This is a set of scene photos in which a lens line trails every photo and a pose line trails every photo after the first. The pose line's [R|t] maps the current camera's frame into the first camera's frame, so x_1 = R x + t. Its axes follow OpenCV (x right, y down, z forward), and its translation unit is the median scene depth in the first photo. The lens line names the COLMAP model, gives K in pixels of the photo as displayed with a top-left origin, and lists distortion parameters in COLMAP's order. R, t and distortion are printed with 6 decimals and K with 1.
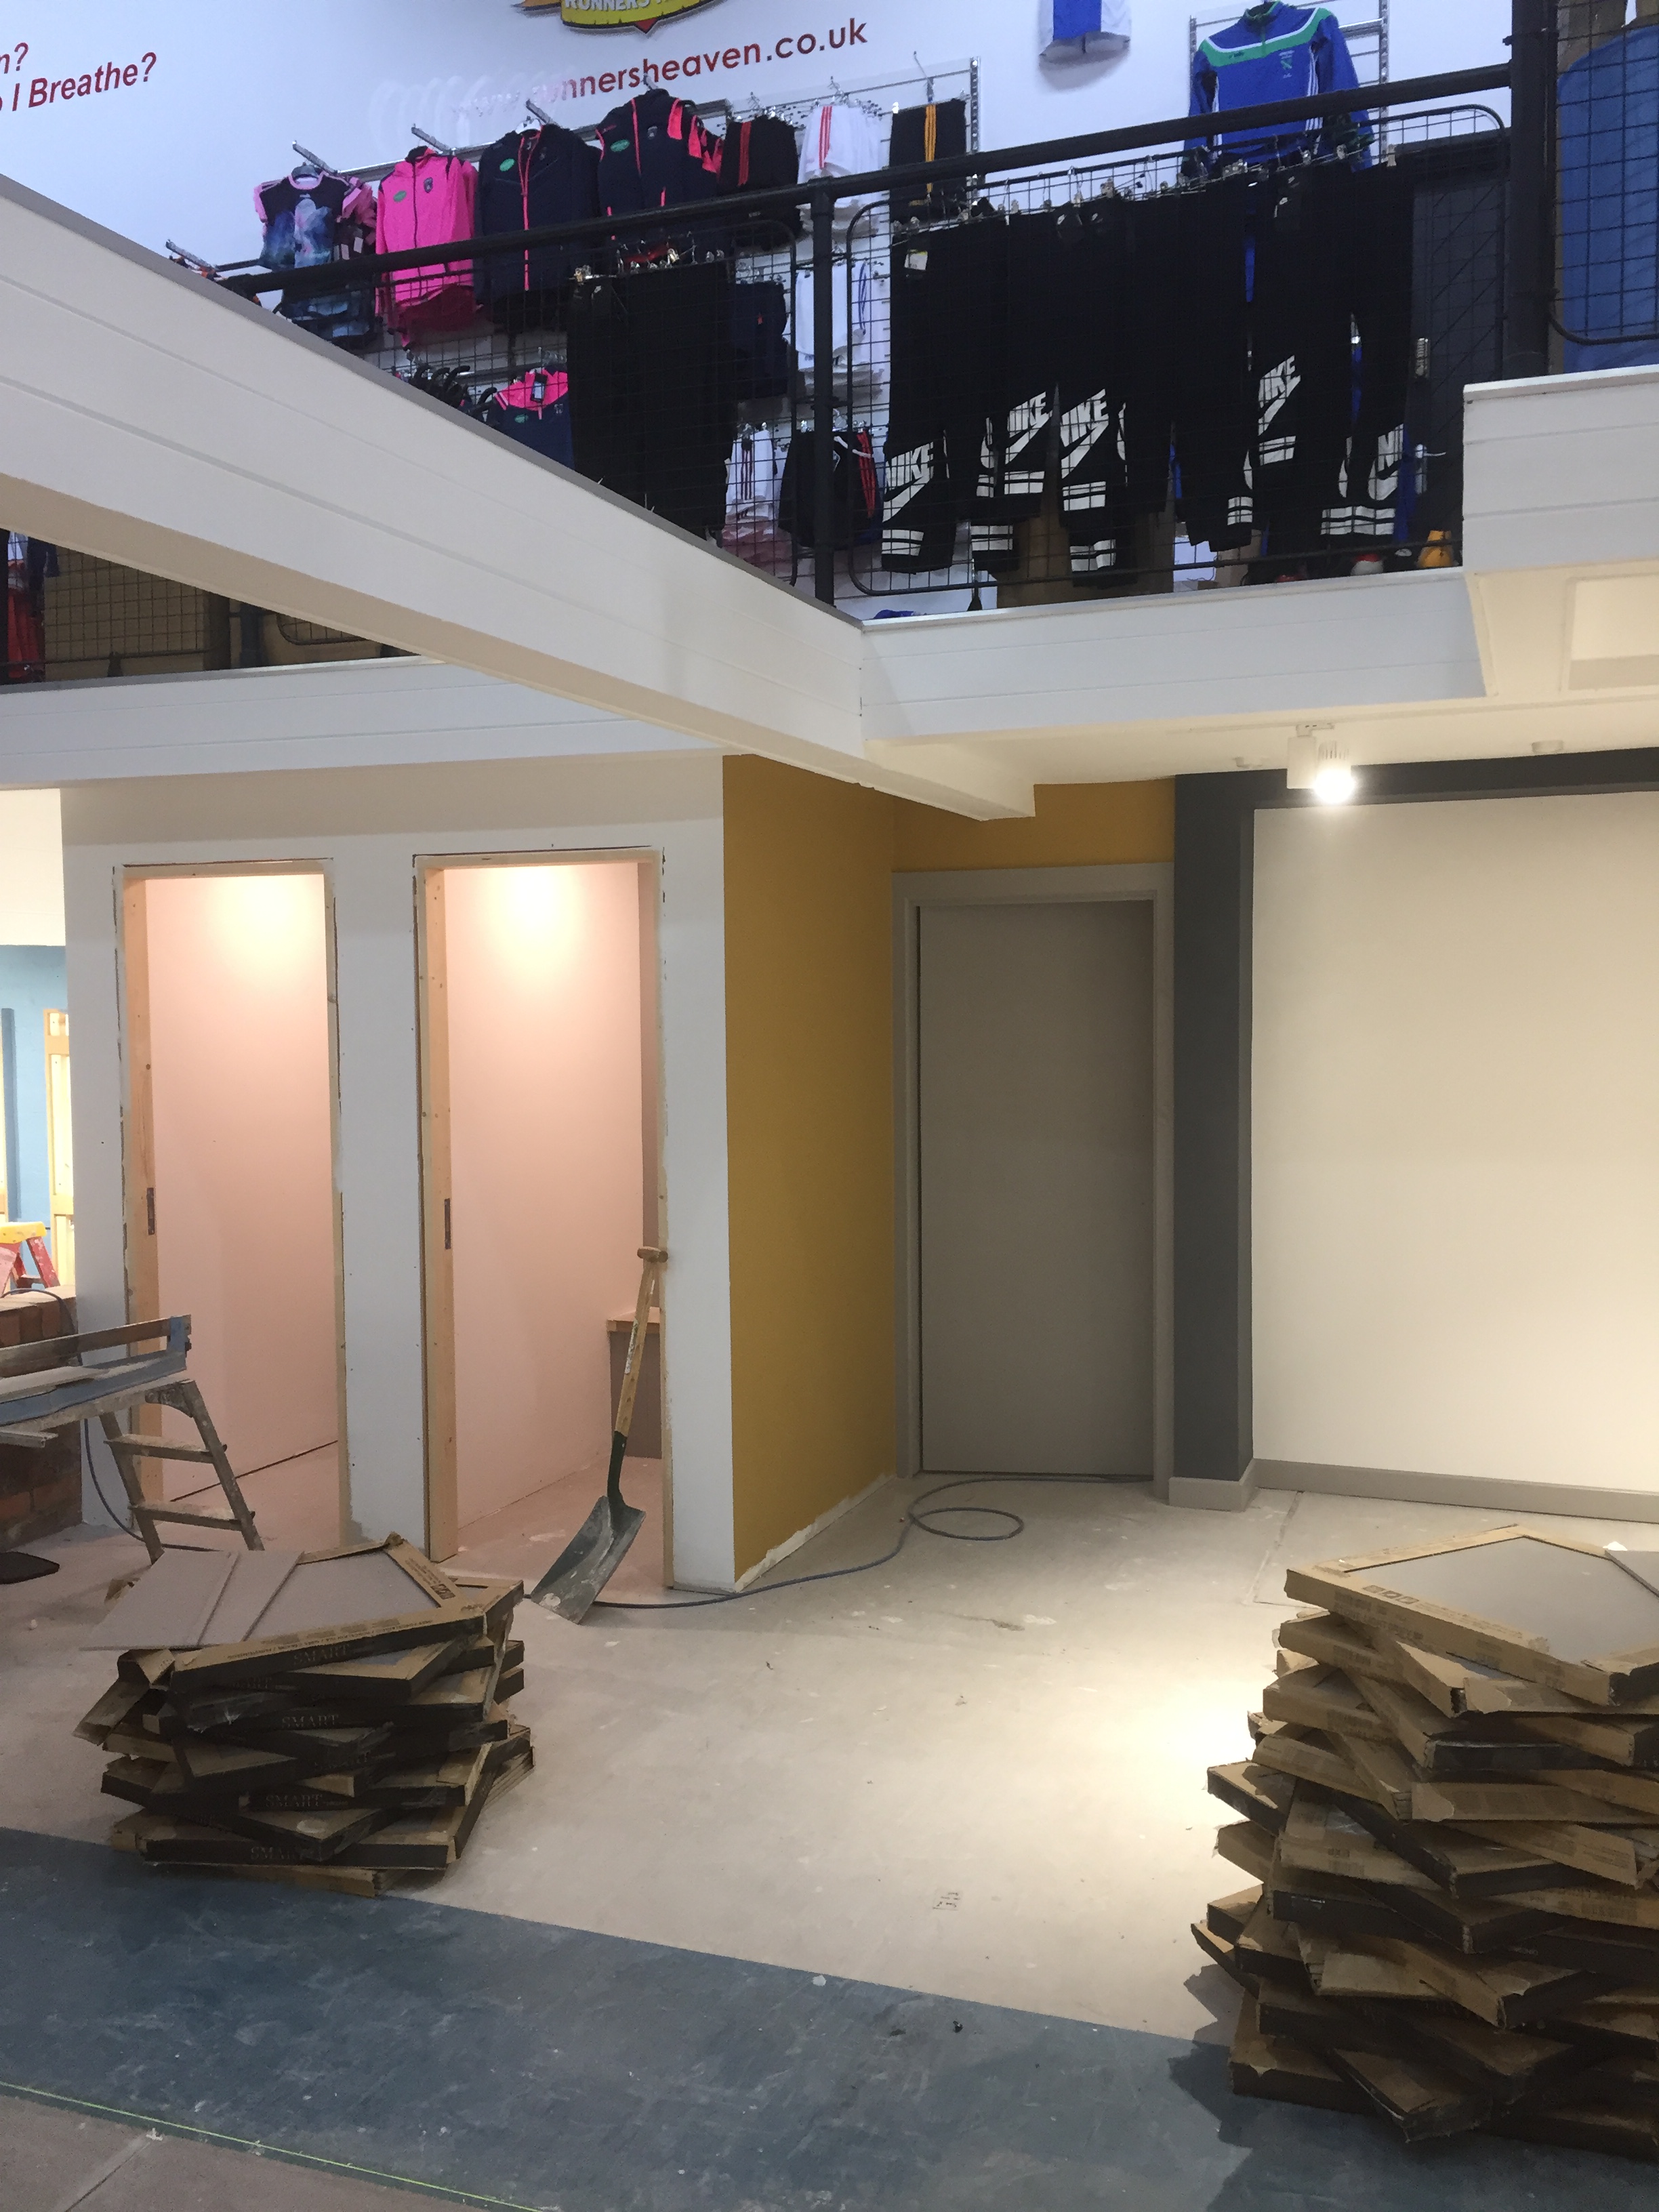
lens RADIAL K [[1900.5, 0, 830.1], [0, 1900.5, 1105.7], [0, 0, 1]] dist [0.038287, 0.003342]
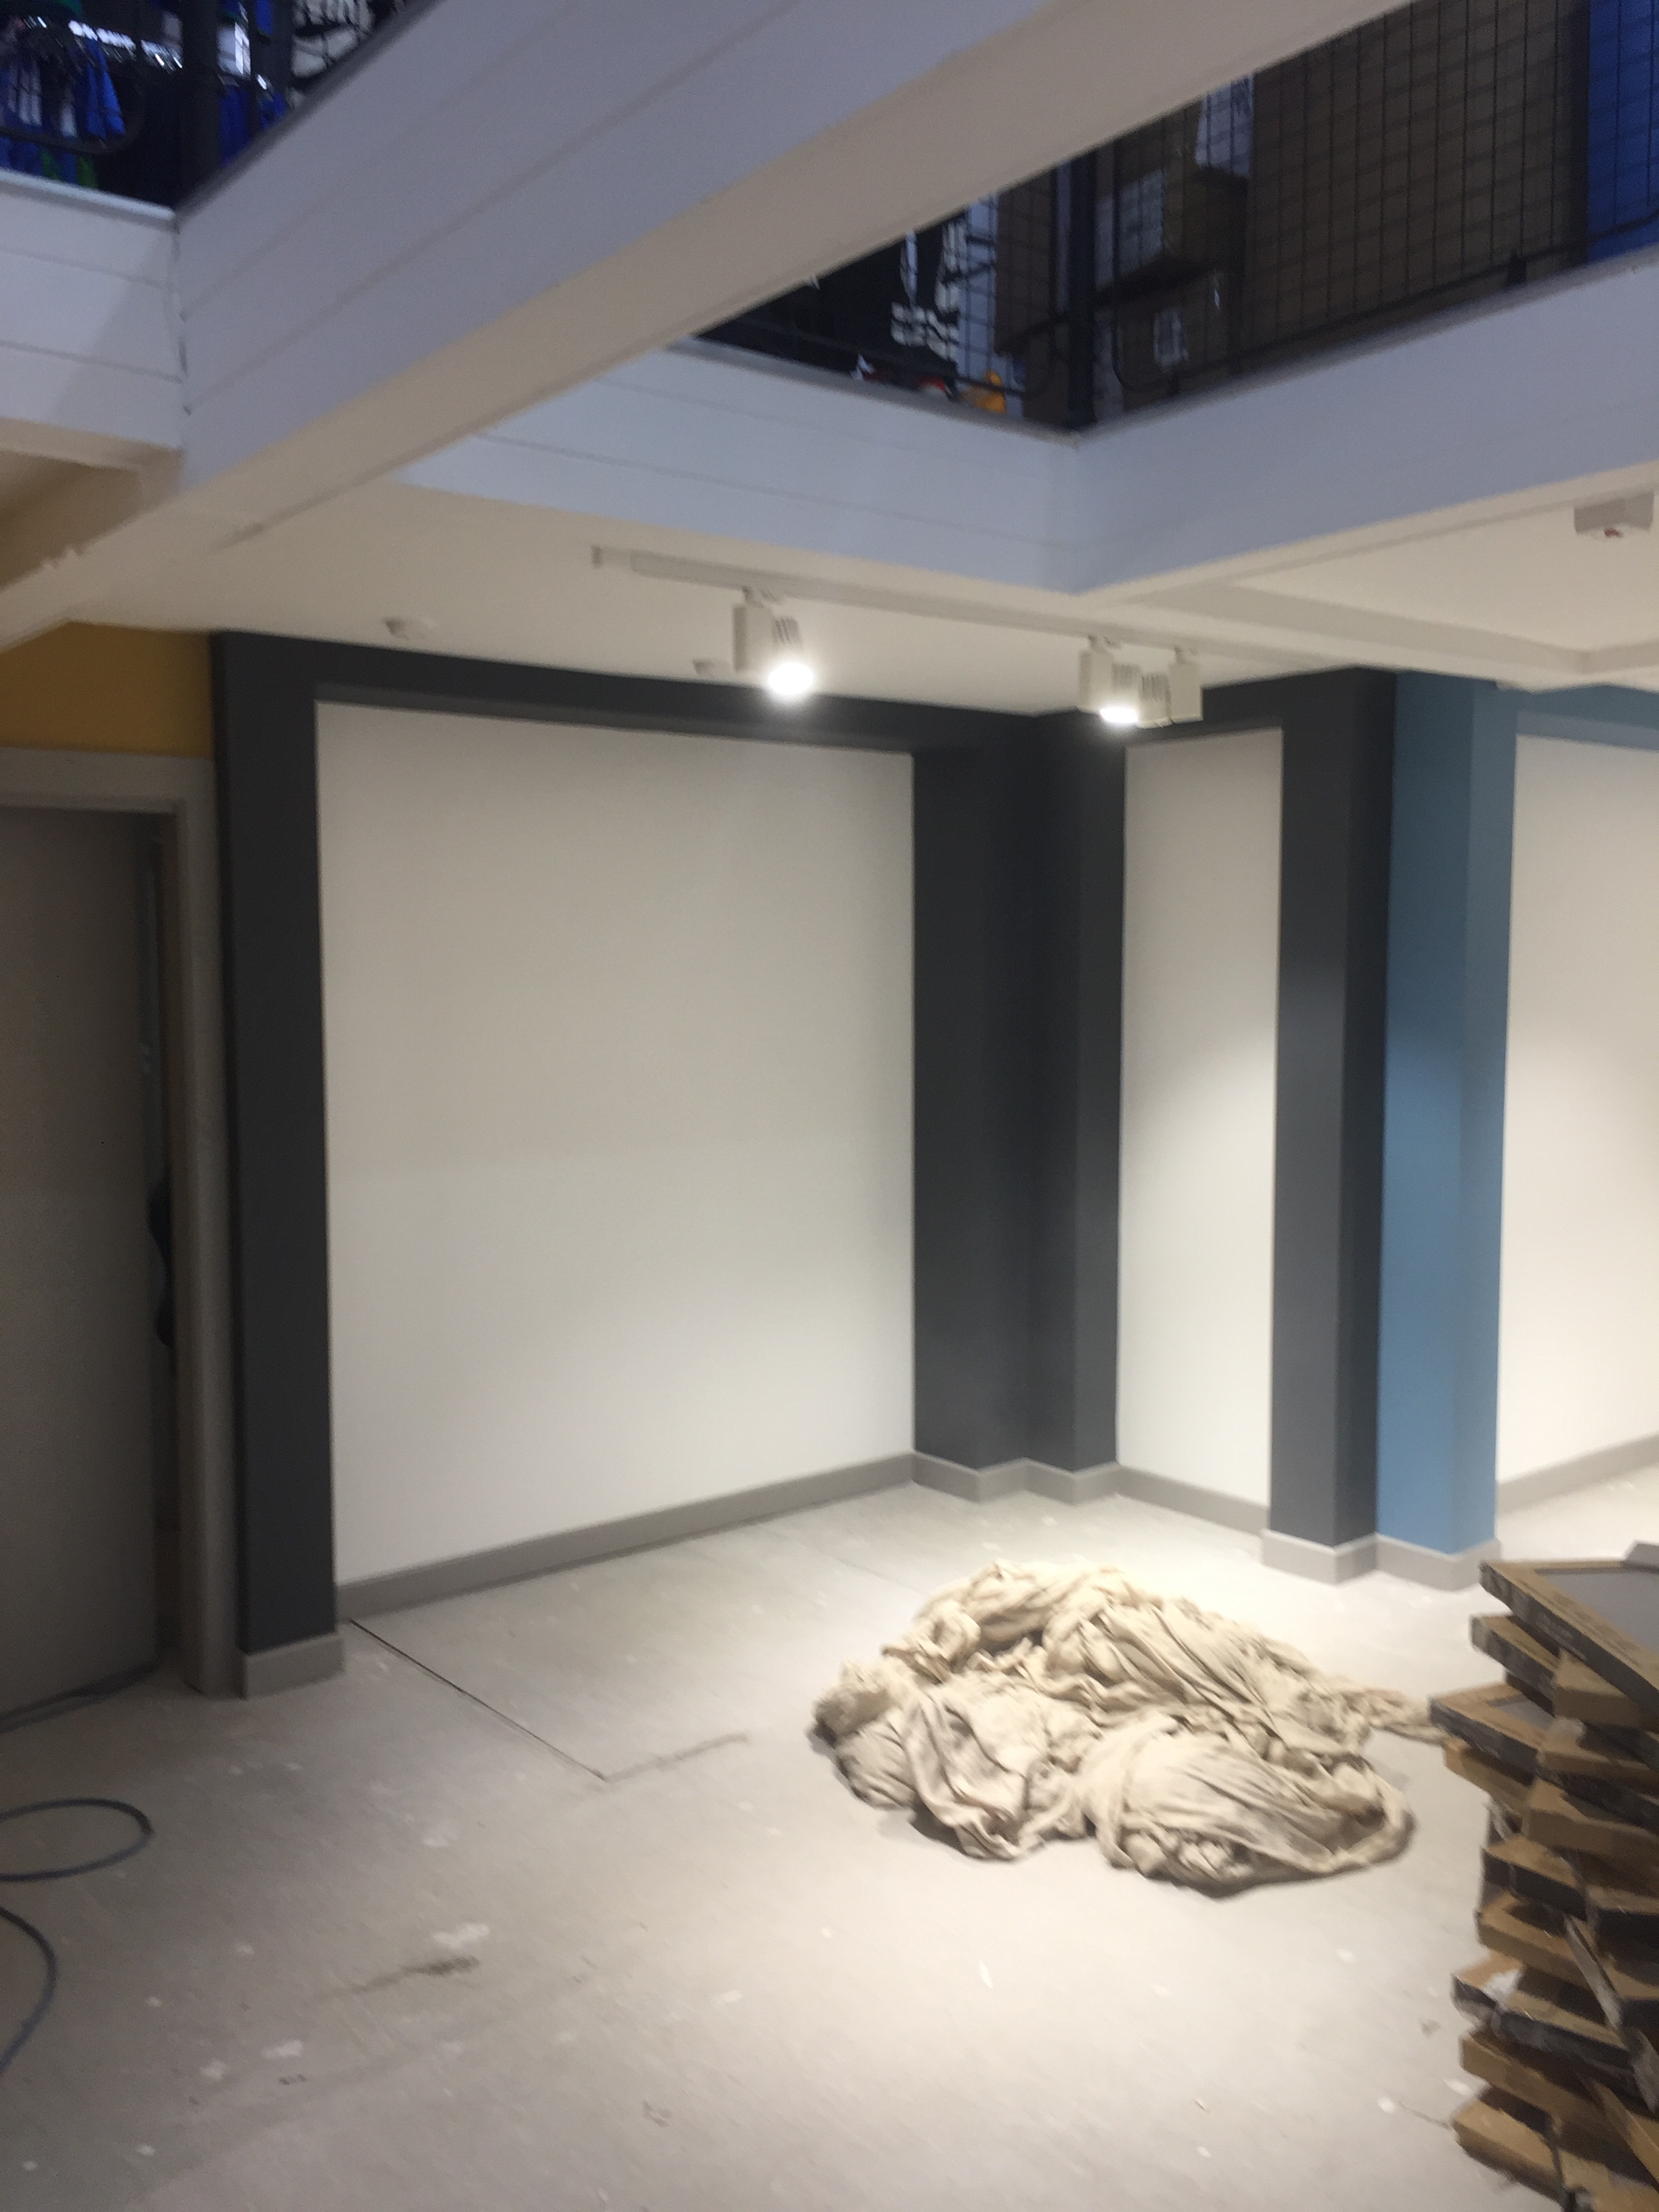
lens RADIAL K [[1900.5, 0, 830.6], [0, 1900.5, 1106.4], [0, 0, 1]] dist [0.038287, 0.003342]
pose [[0.508654, -0.055774, 0.859163, -0.359791], [0.048809, 0.998163, 0.035901, -0.022499], [-0.859587, 0.023673, 0.510441, 0.561487]]
